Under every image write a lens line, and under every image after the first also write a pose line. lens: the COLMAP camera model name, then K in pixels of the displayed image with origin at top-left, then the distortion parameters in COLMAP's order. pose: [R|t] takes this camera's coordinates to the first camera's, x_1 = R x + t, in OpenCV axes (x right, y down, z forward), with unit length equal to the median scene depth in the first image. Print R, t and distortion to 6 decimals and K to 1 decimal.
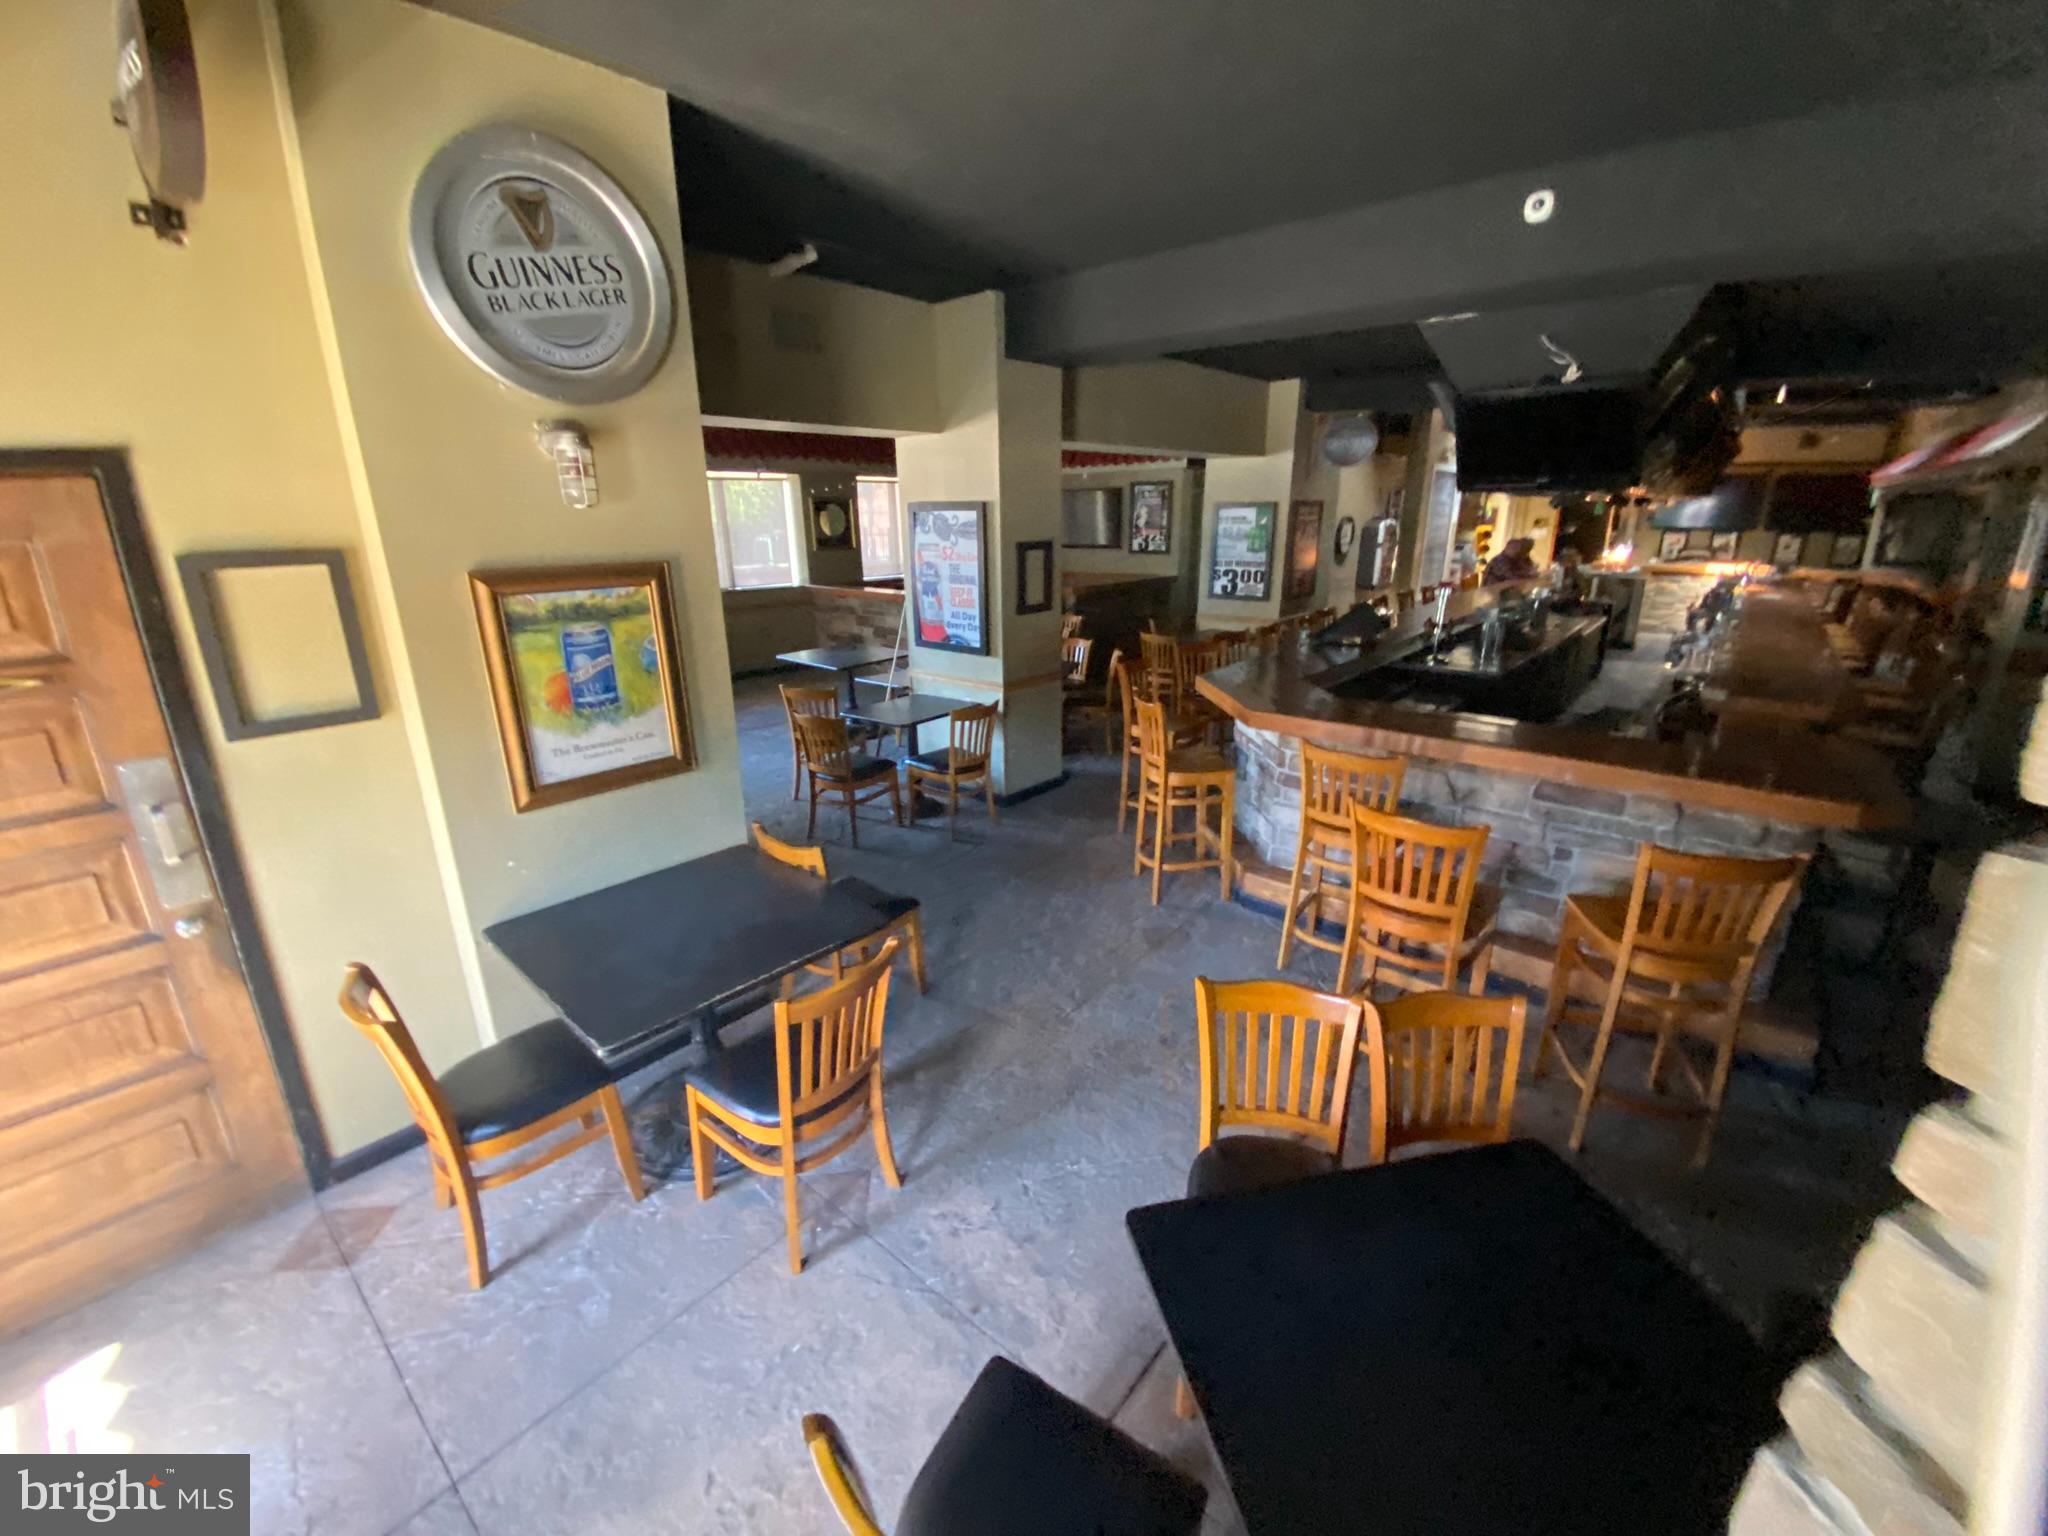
lens RADIAL K [[820.9, 0, 1017.8], [0, 820.9, 769.4], [0, 0, 1]] dist [0.018673, -0.020437]
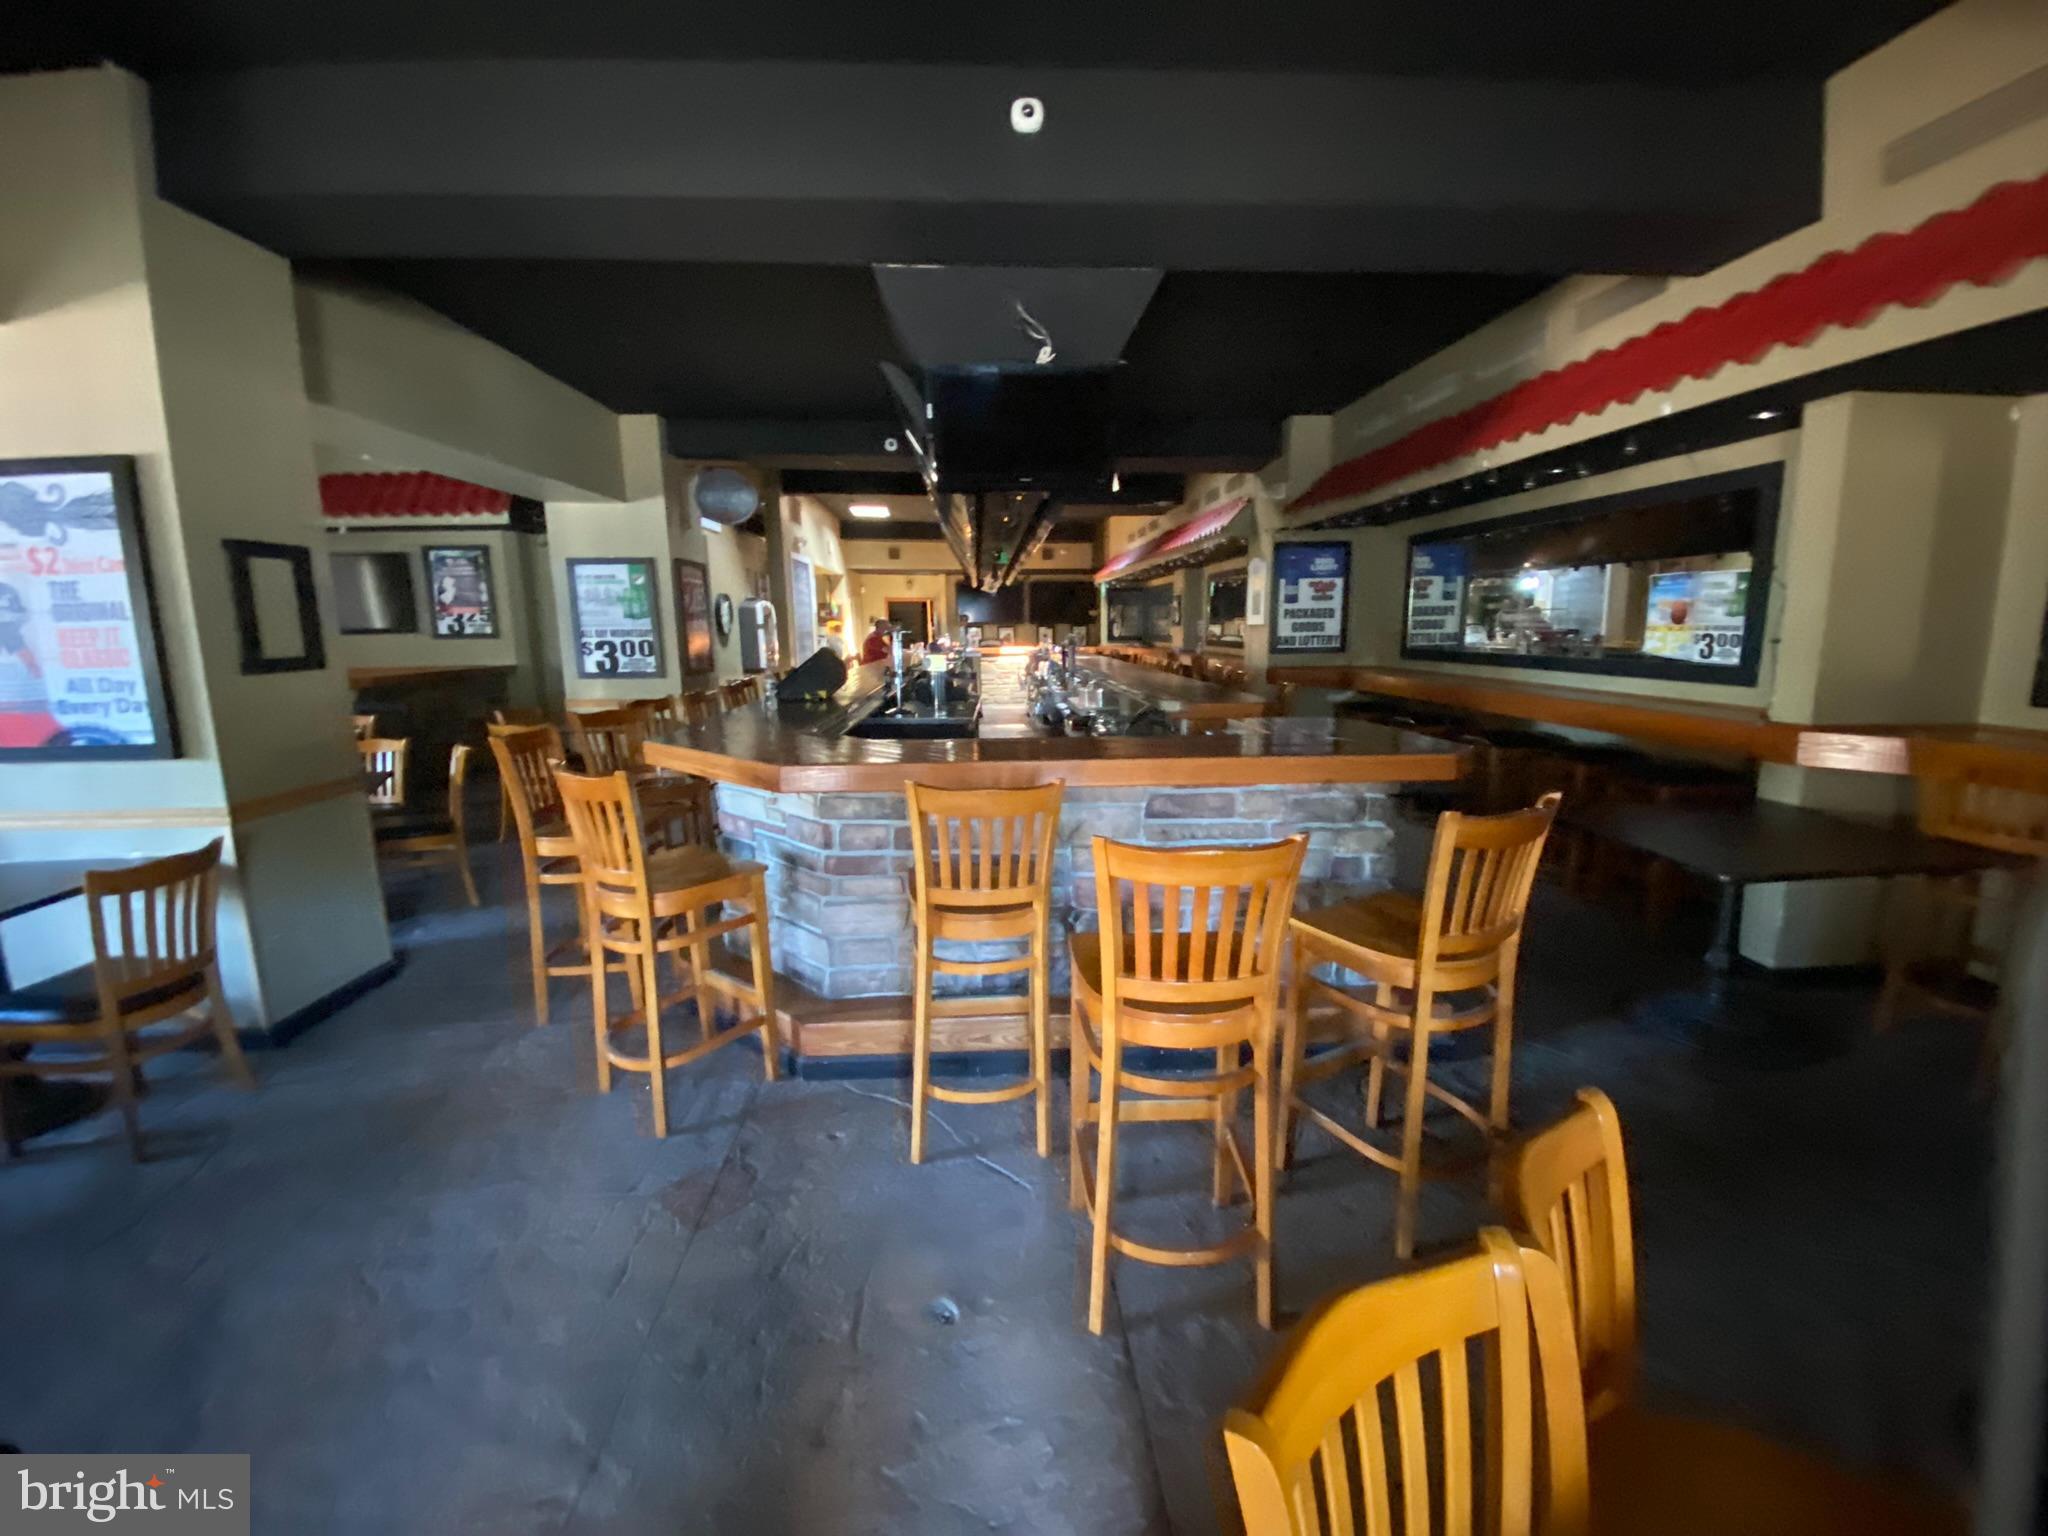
lens RADIAL K [[832.2, 0, 1037.0], [0, 832.2, 765.2], [0, 0, 1]] dist [0.006899, -0.016179]
pose [[0.713919, -0.114918, 0.690734, -0.009827], [0.213155, 0.975292, -0.058050, 0.005144], [-0.666996, 0.188676, 0.720775, 0.290454]]
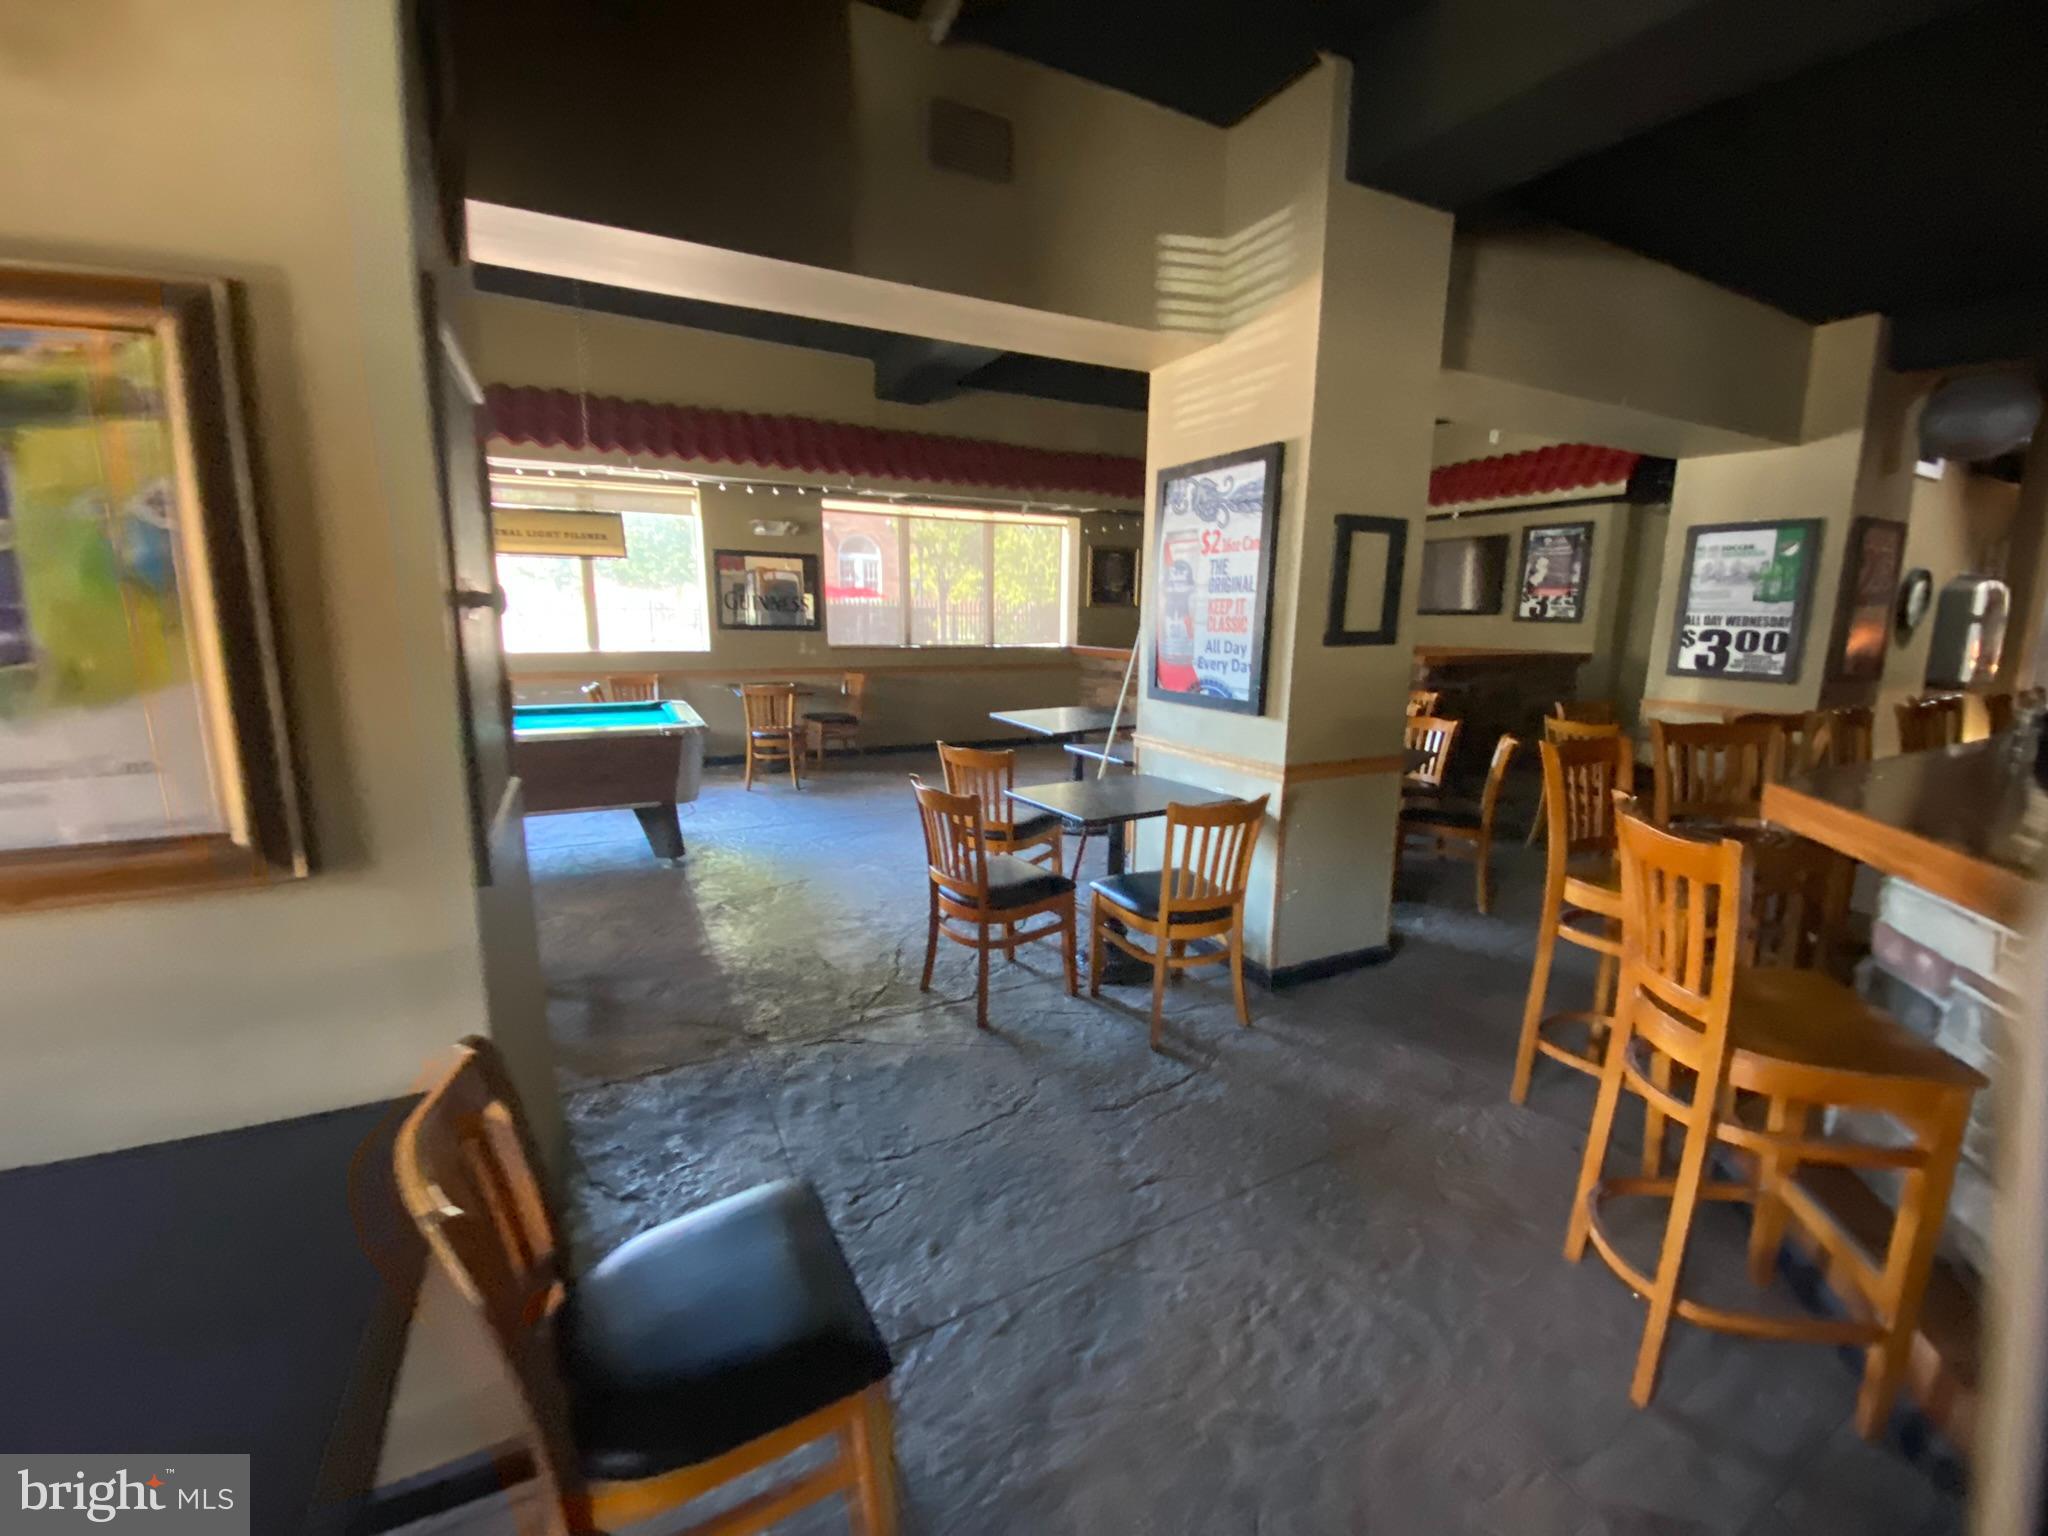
lens RADIAL K [[820.9, 0, 1017.8], [0, 820.9, 769.4], [0, 0, 1]] dist [0.018673, -0.020437]
pose [[0.926960, 0.090692, -0.364034, 0.016341], [-0.131367, 0.987373, -0.088523, -0.030294], [0.351409, 0.129879, 0.927169, 0.418195]]
